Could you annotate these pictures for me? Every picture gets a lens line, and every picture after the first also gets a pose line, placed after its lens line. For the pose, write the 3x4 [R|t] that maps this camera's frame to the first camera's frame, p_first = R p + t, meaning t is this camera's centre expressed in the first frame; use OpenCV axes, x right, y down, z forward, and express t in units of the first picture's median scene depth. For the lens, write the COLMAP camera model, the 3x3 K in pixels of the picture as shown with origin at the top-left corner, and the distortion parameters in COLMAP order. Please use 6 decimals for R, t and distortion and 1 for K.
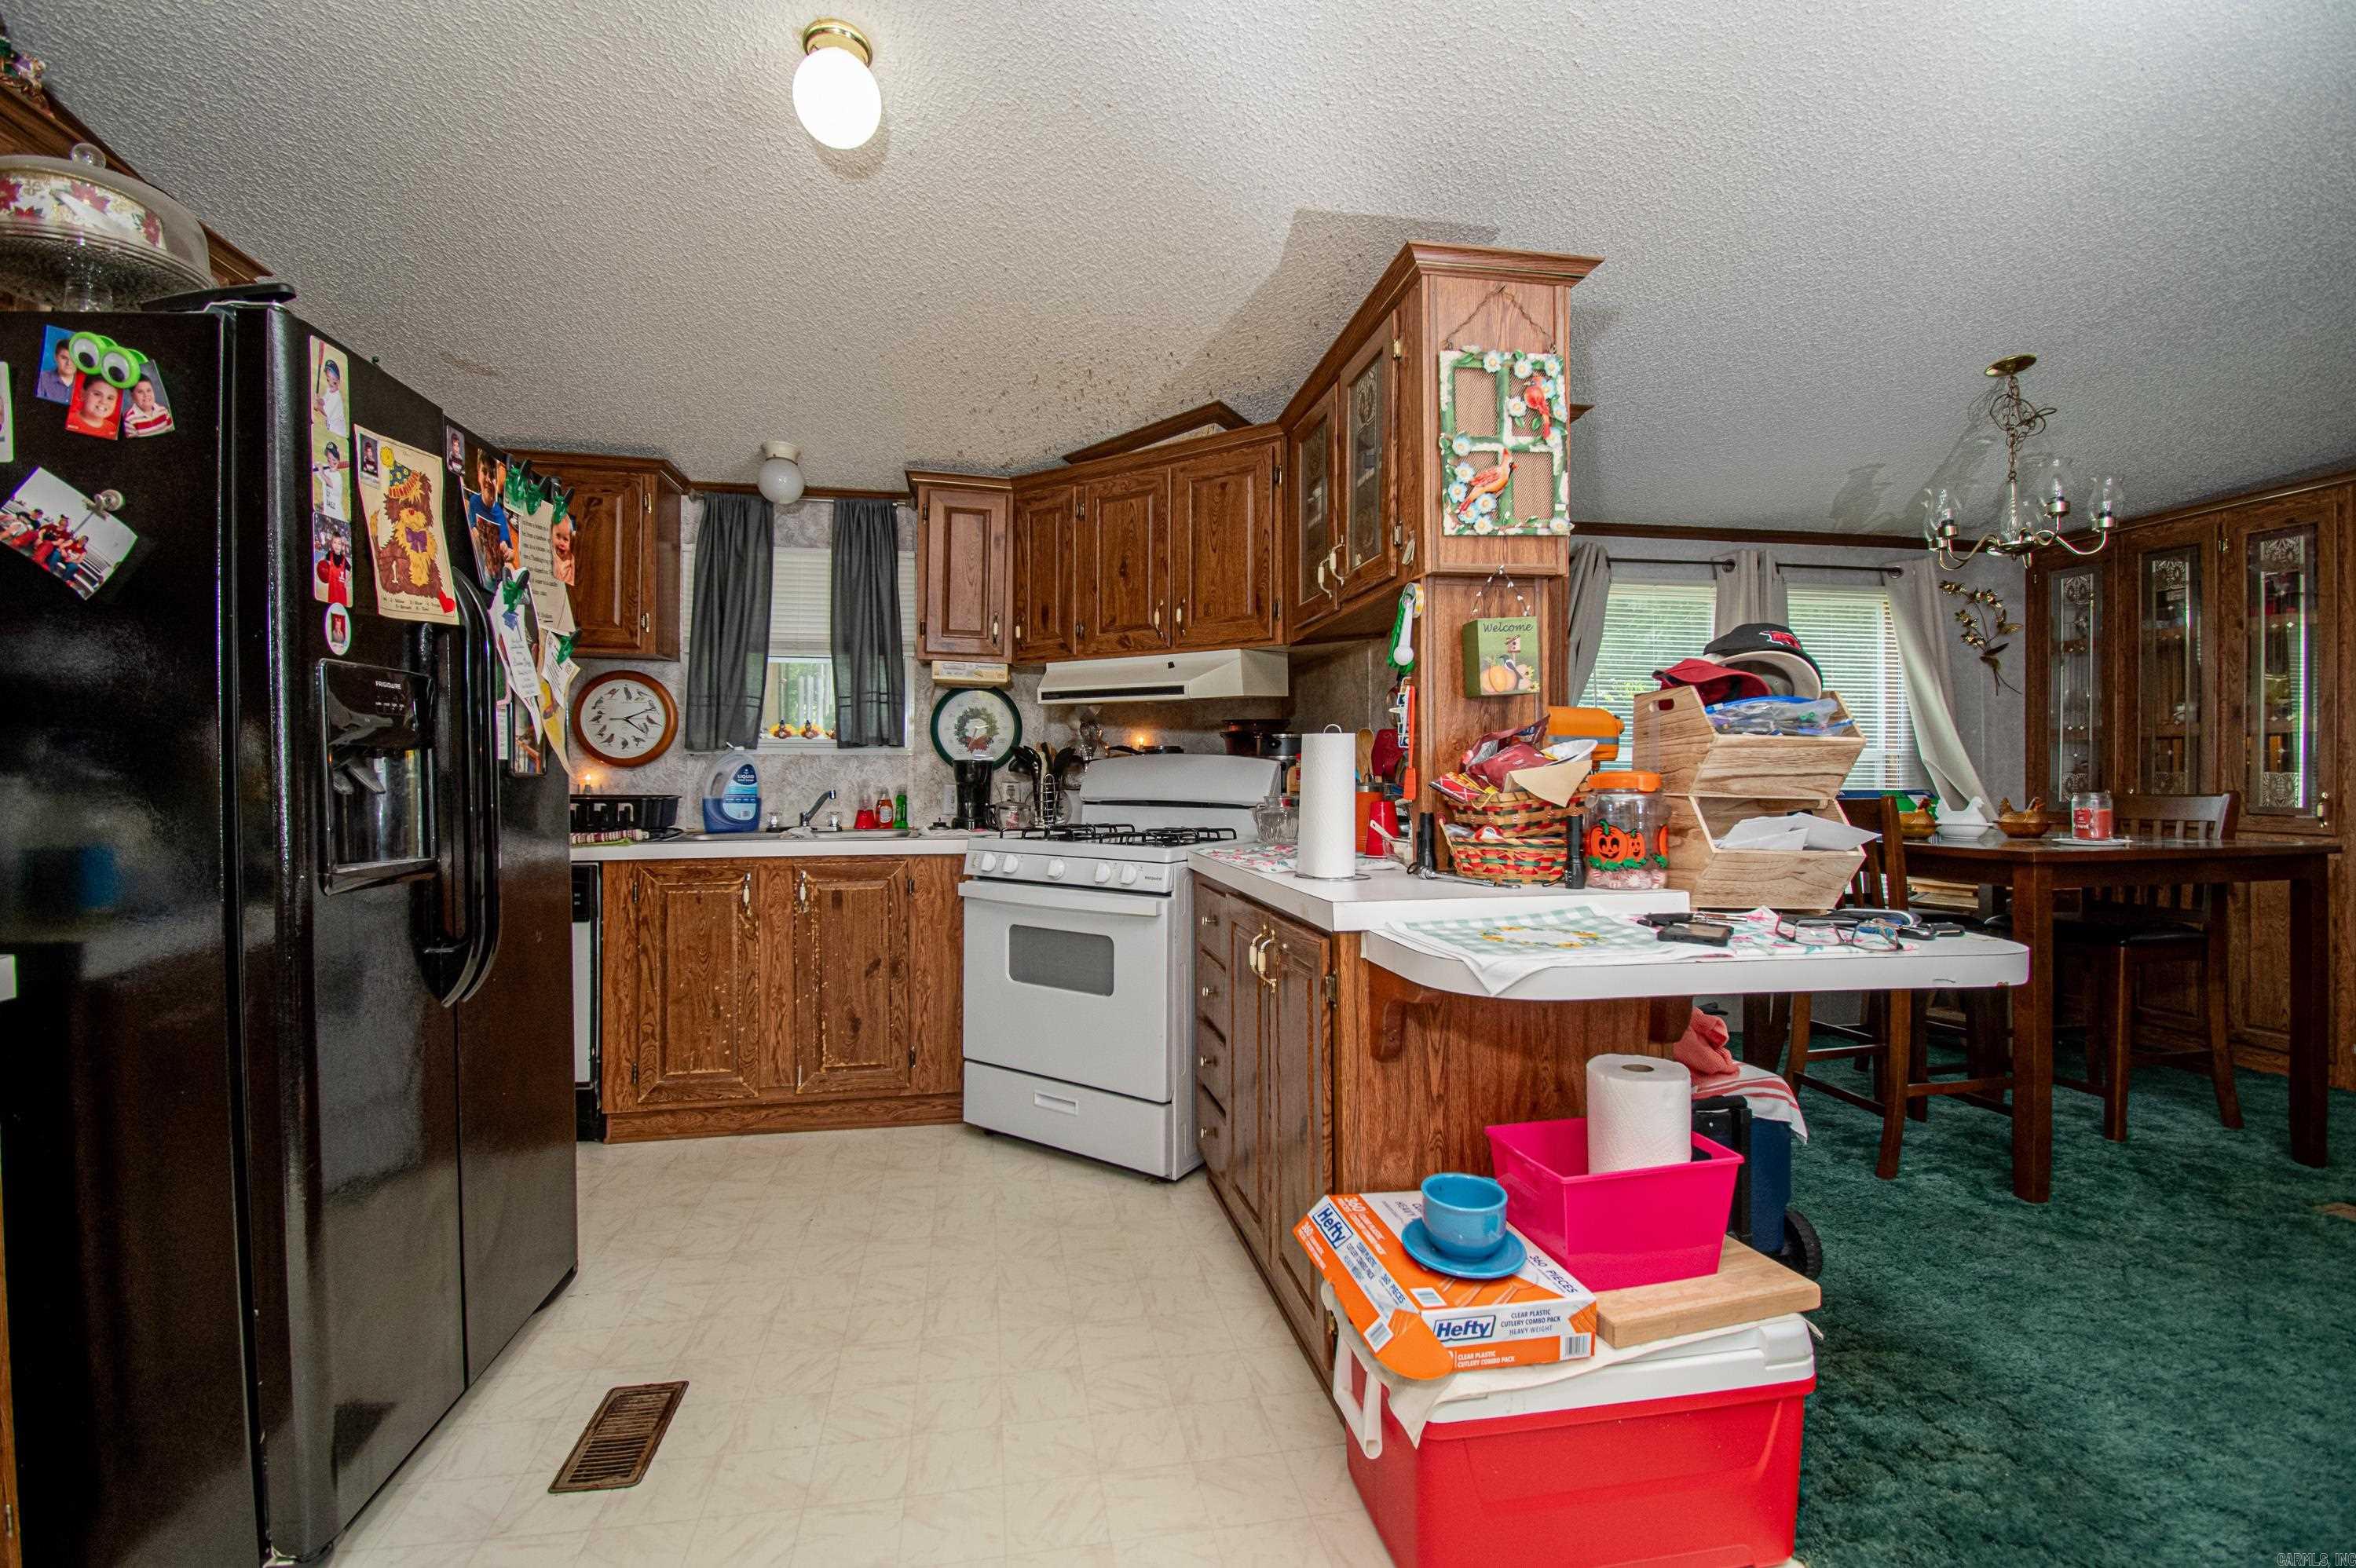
lens RADIAL K [[1073.3, 0, 1181.9], [0, 1073.3, 778.9], [0, 0, 1]] dist [-0.022563, -0.002607]
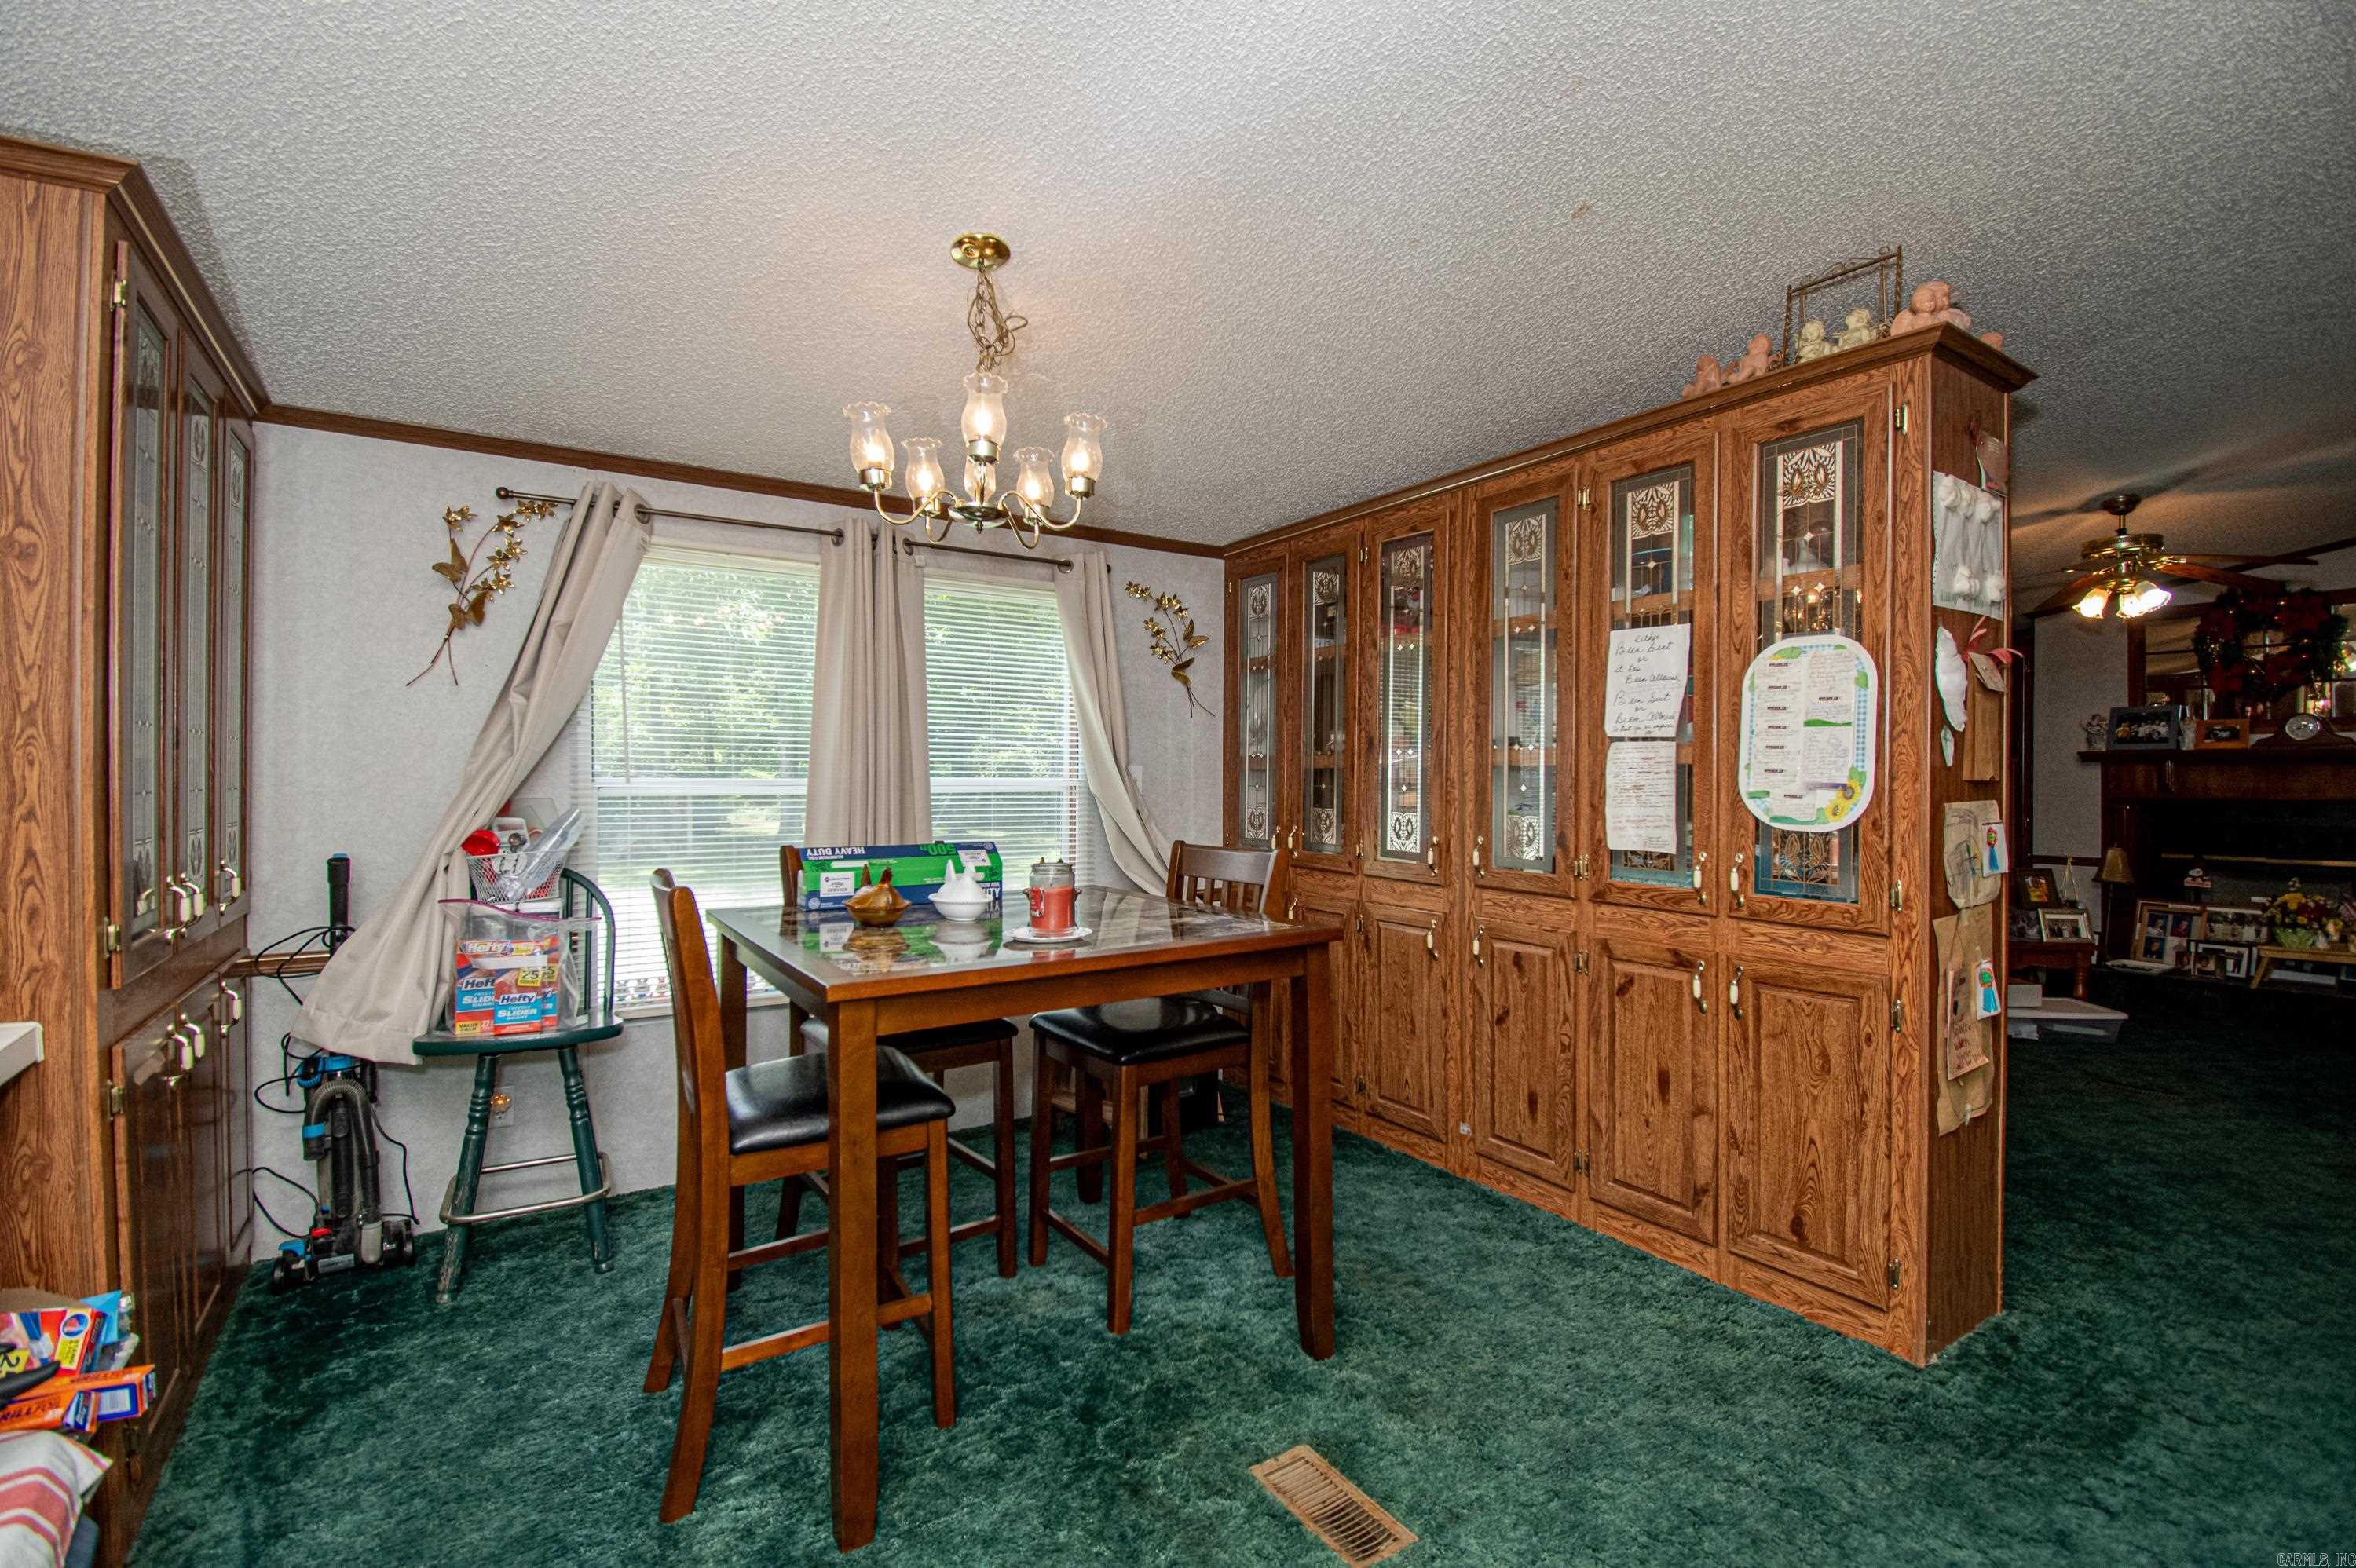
lens RADIAL K [[1073.3, 0, 1184.9], [0, 1073.3, 775.0], [0, 0, 1]] dist [-0.022563, -0.002607]
pose [[0.913405, 0.004424, 0.407027, 0.487692], [-0.001780, 0.999975, -0.006876, -0.030094], [-0.407047, 0.005557, 0.913390, 0.232807]]
